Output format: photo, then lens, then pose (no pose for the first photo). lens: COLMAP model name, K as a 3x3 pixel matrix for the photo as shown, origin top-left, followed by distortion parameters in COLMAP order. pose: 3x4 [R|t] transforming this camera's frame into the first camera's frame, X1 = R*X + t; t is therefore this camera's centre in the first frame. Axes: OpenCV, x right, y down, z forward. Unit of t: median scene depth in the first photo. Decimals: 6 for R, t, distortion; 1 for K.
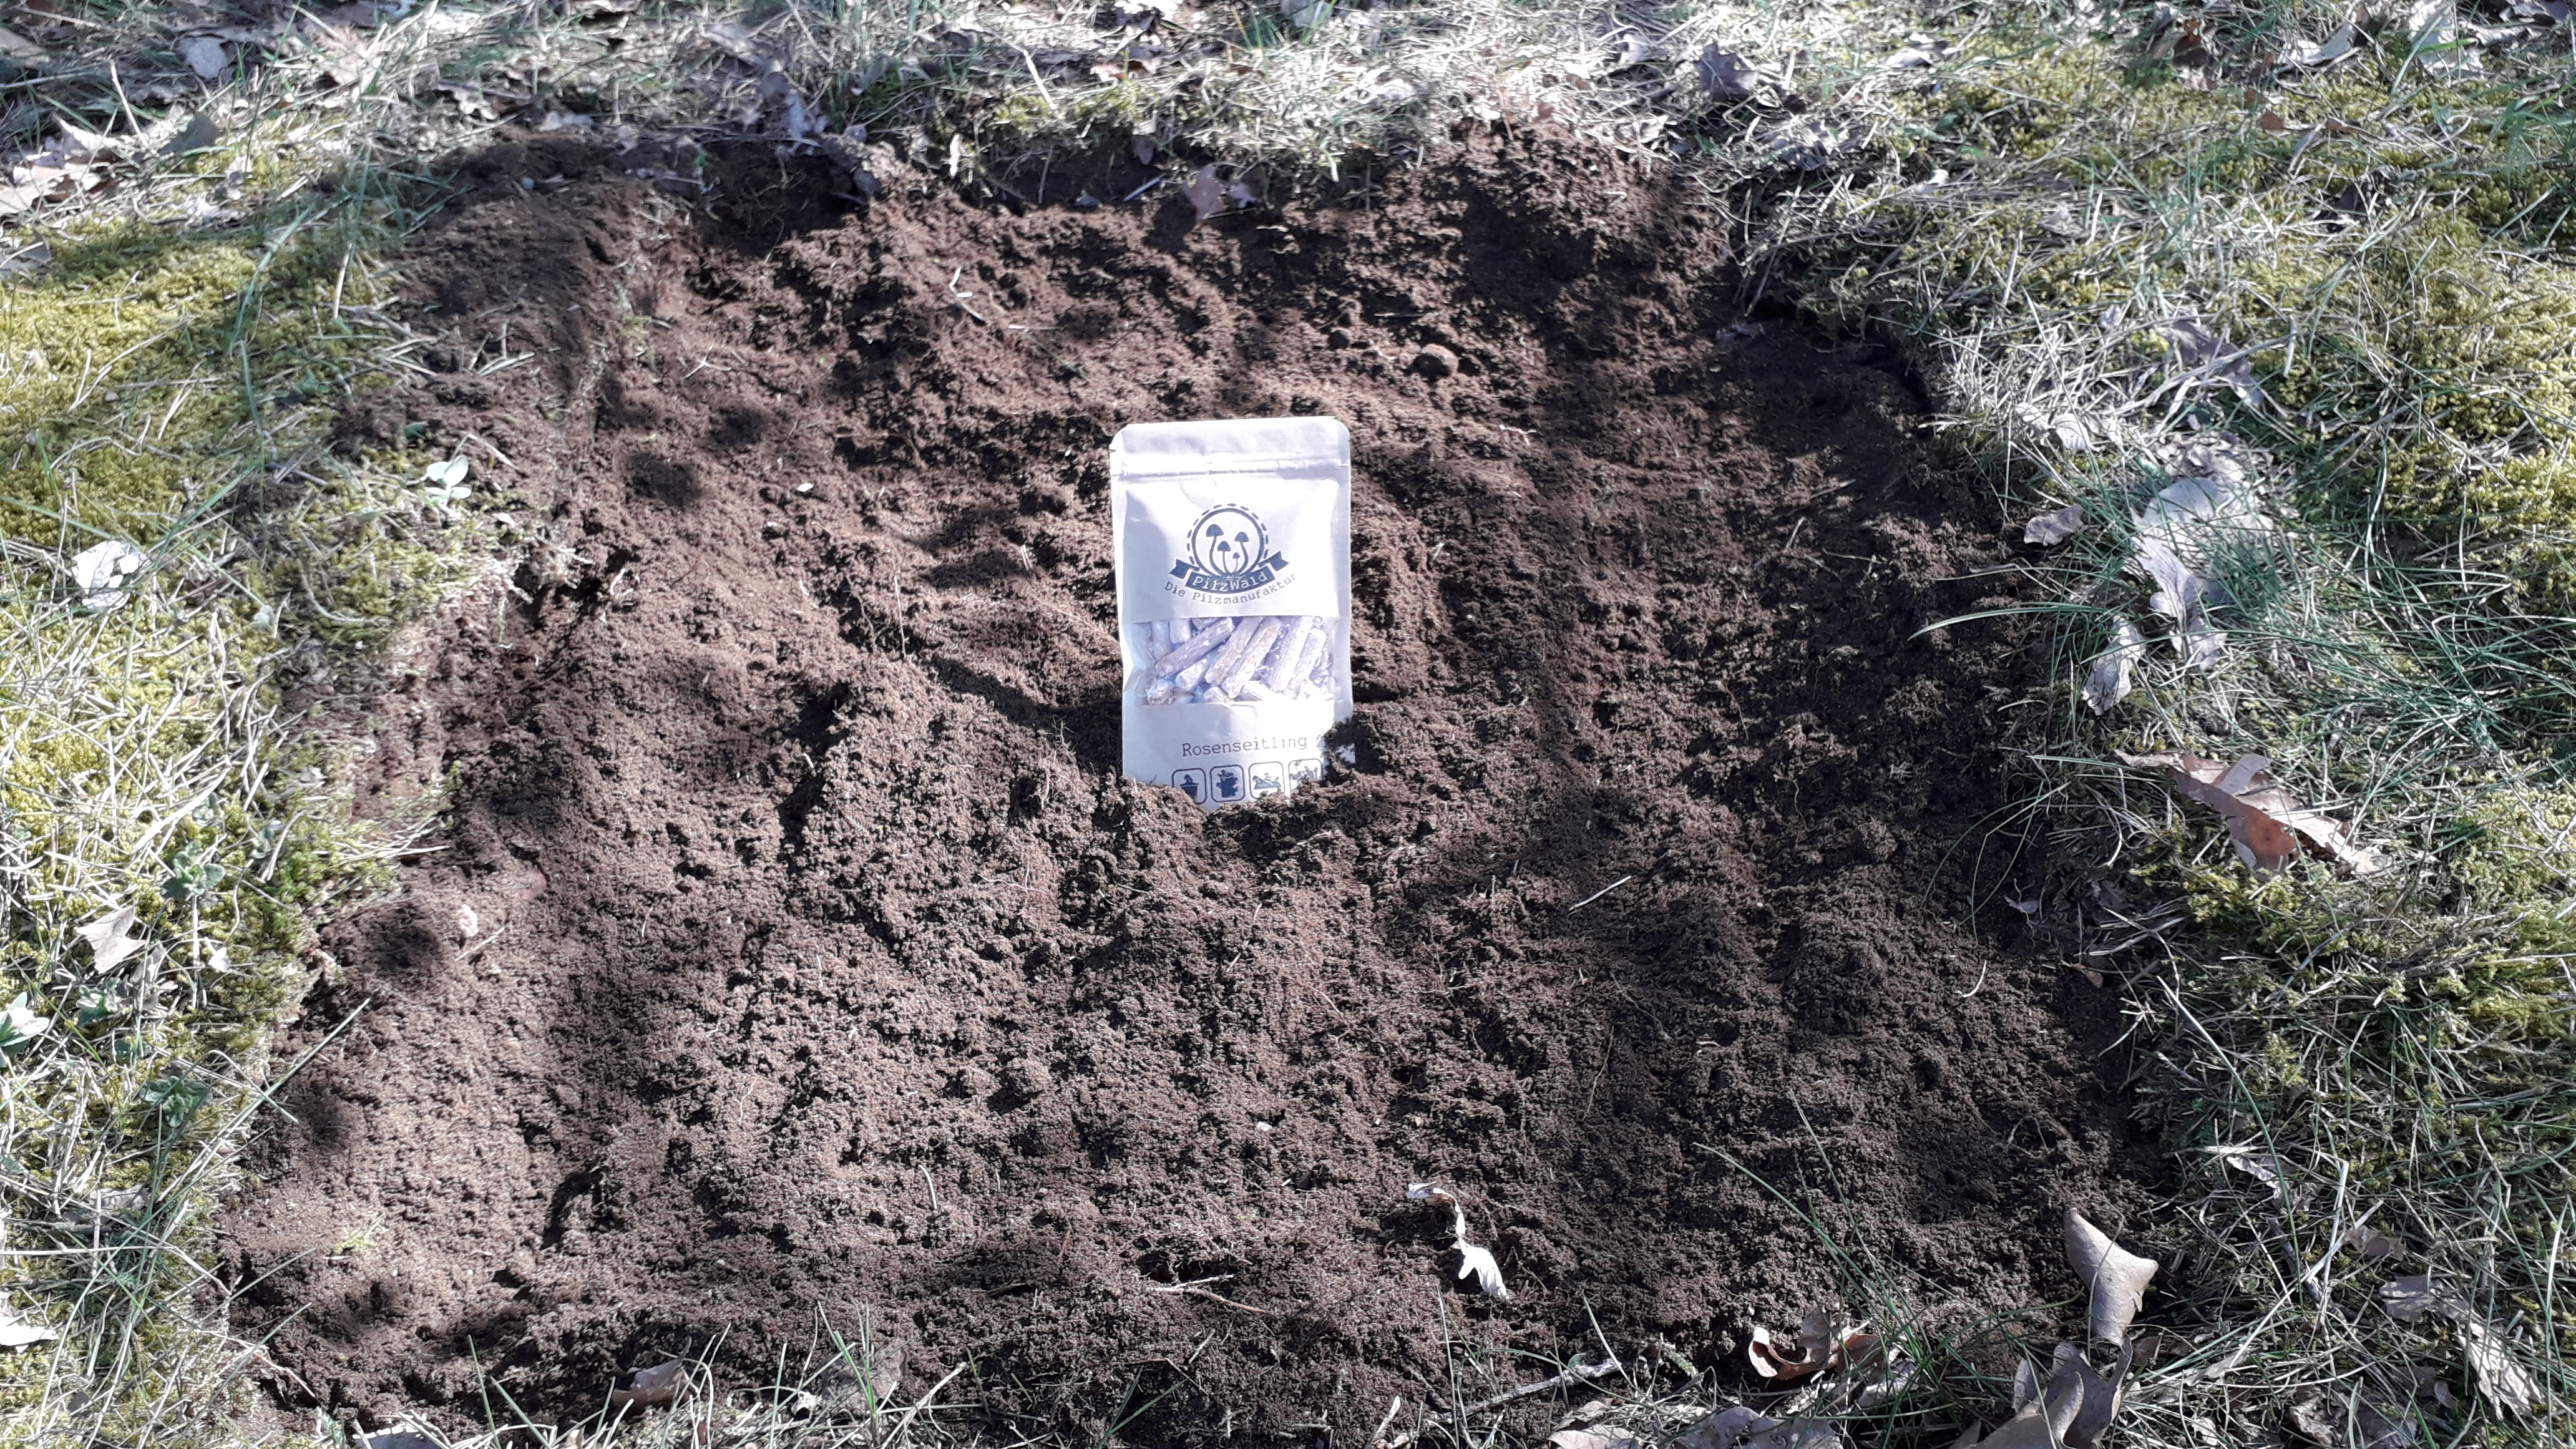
lens RADIAL K [[2413.7, 0, 1286.5], [0, 2413.7, 726.5], [0, 0, 1]] dist [0.022022, 0.029005]
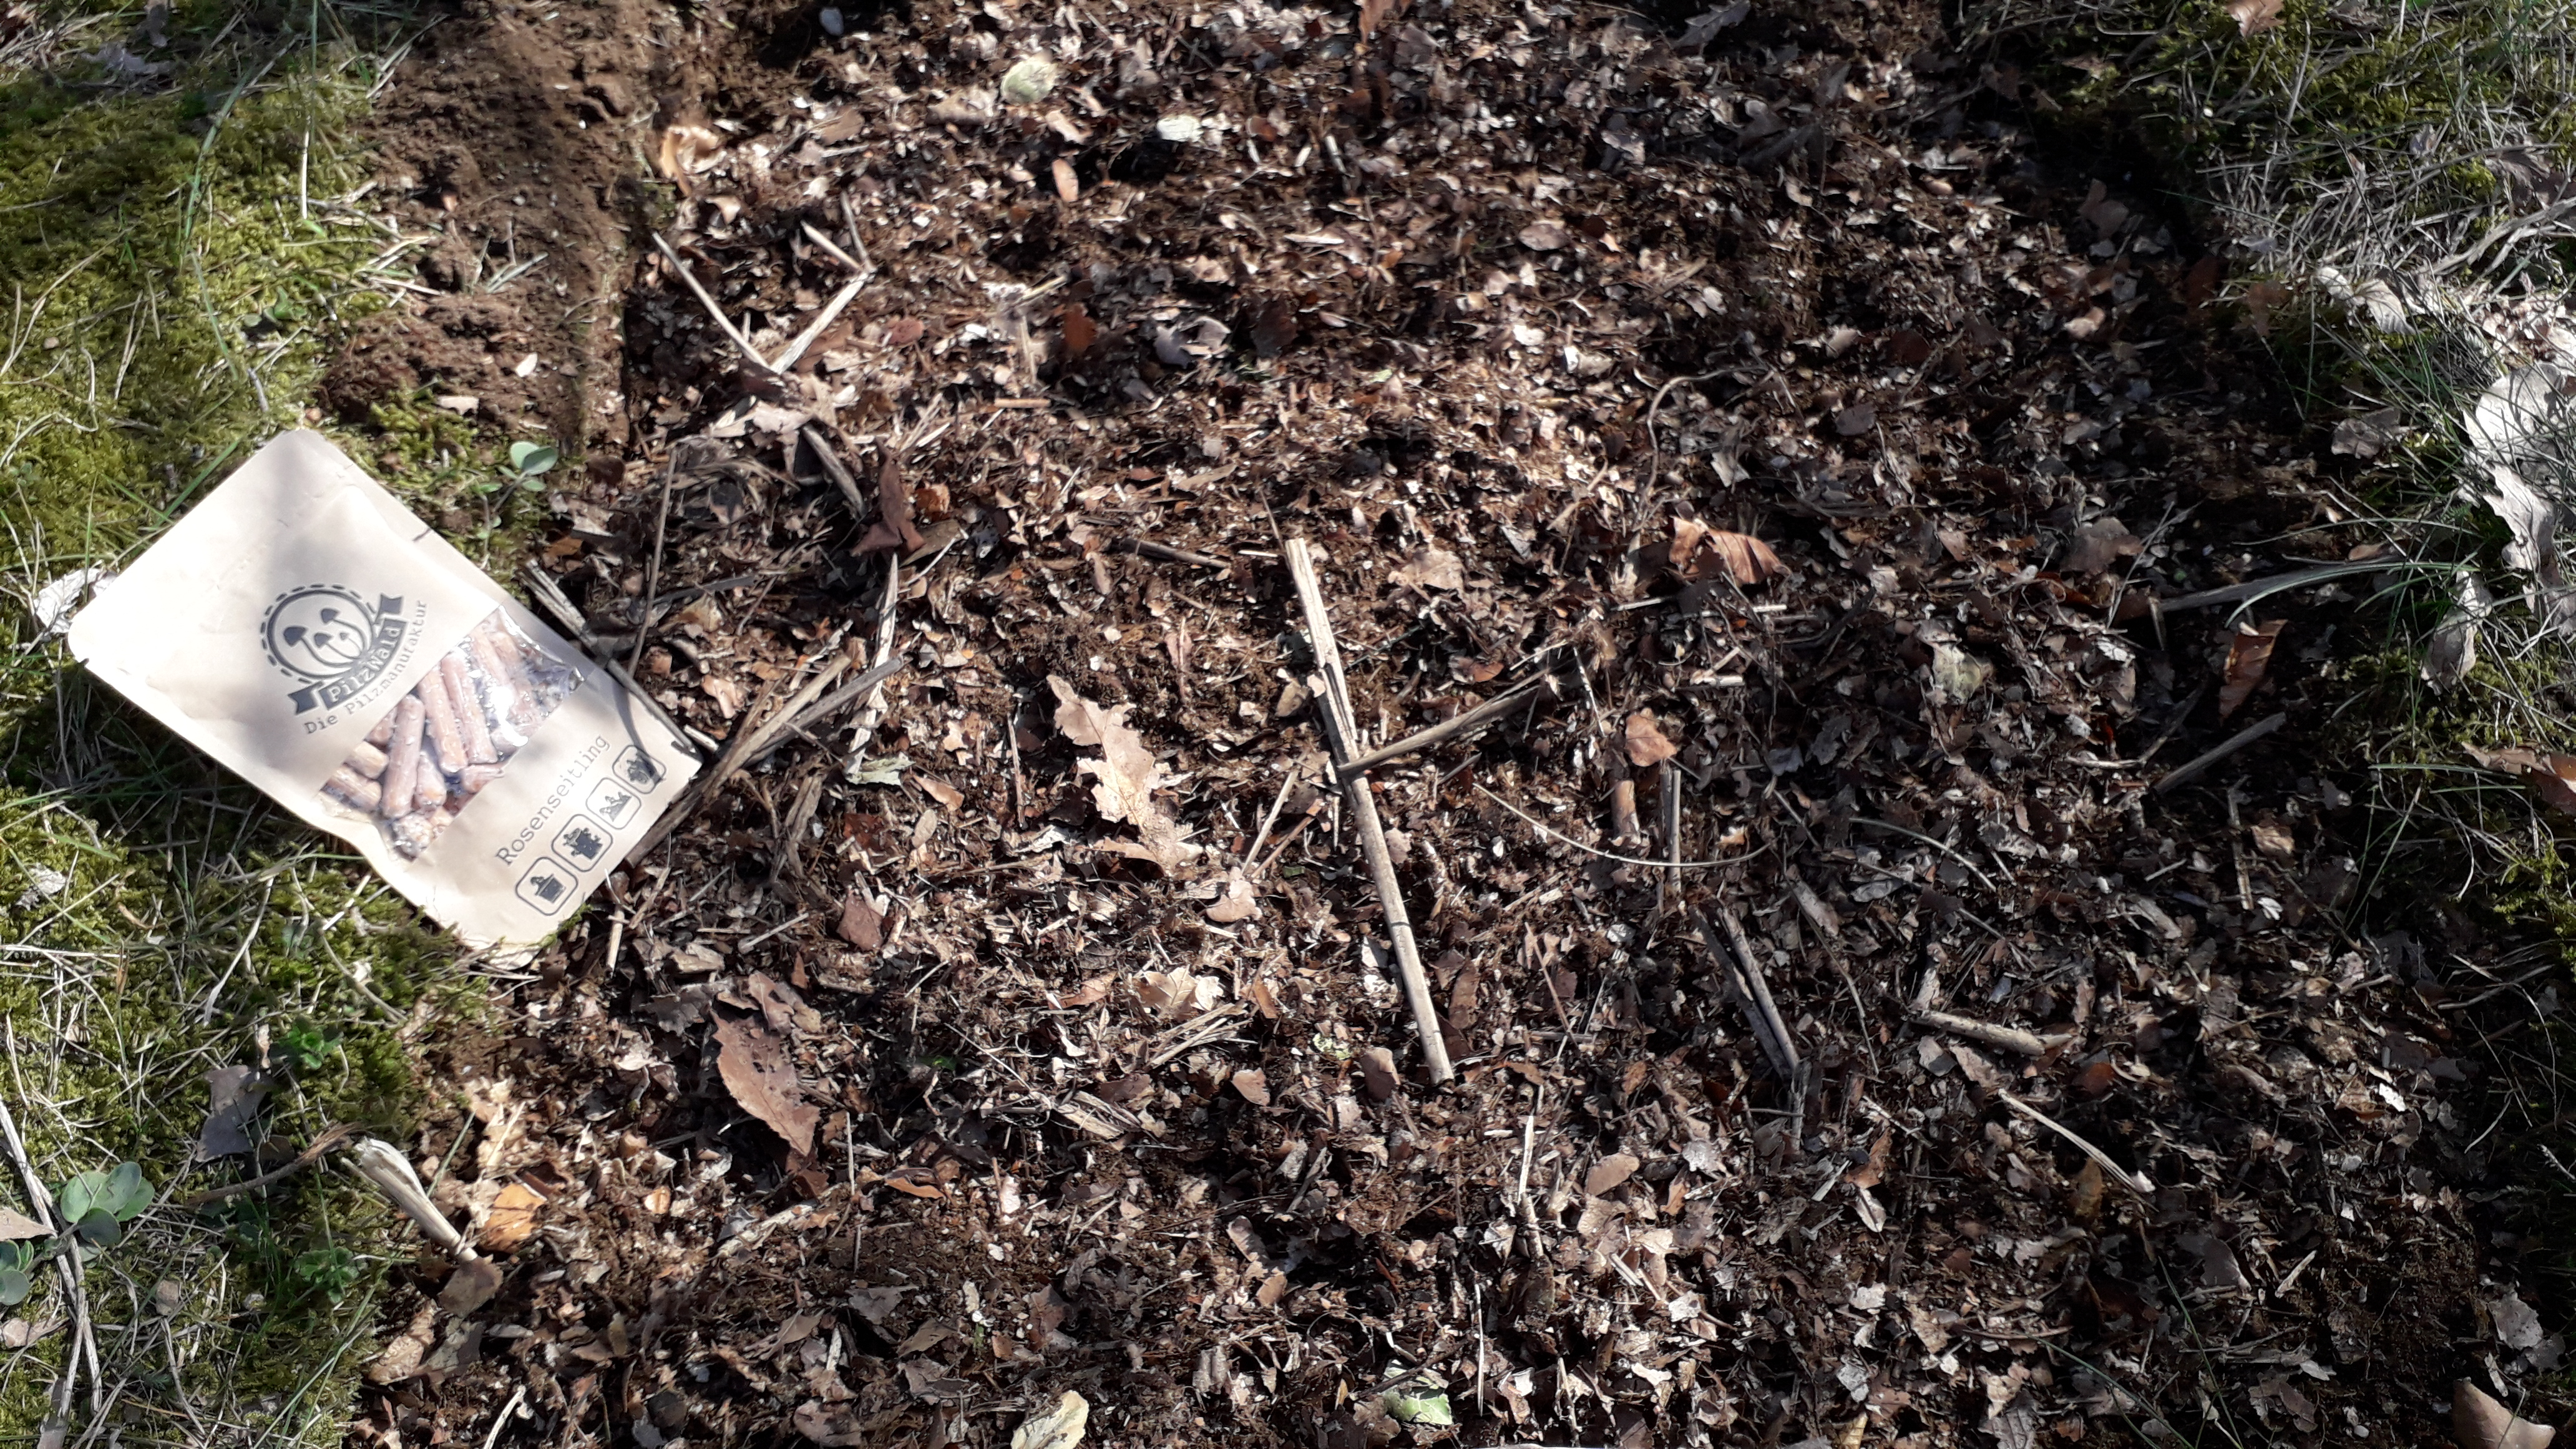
lens RADIAL K [[2413.7, 0, 1288.7], [0, 2413.7, 722.3], [0, 0, 1]] dist [0.022022, 0.029005]
pose [[0.999035, -0.041717, 0.013732, -0.073970], [0.037808, 0.976009, 0.214424, -0.169960], [-0.022348, -0.213698, 0.976644, 0.141952]]
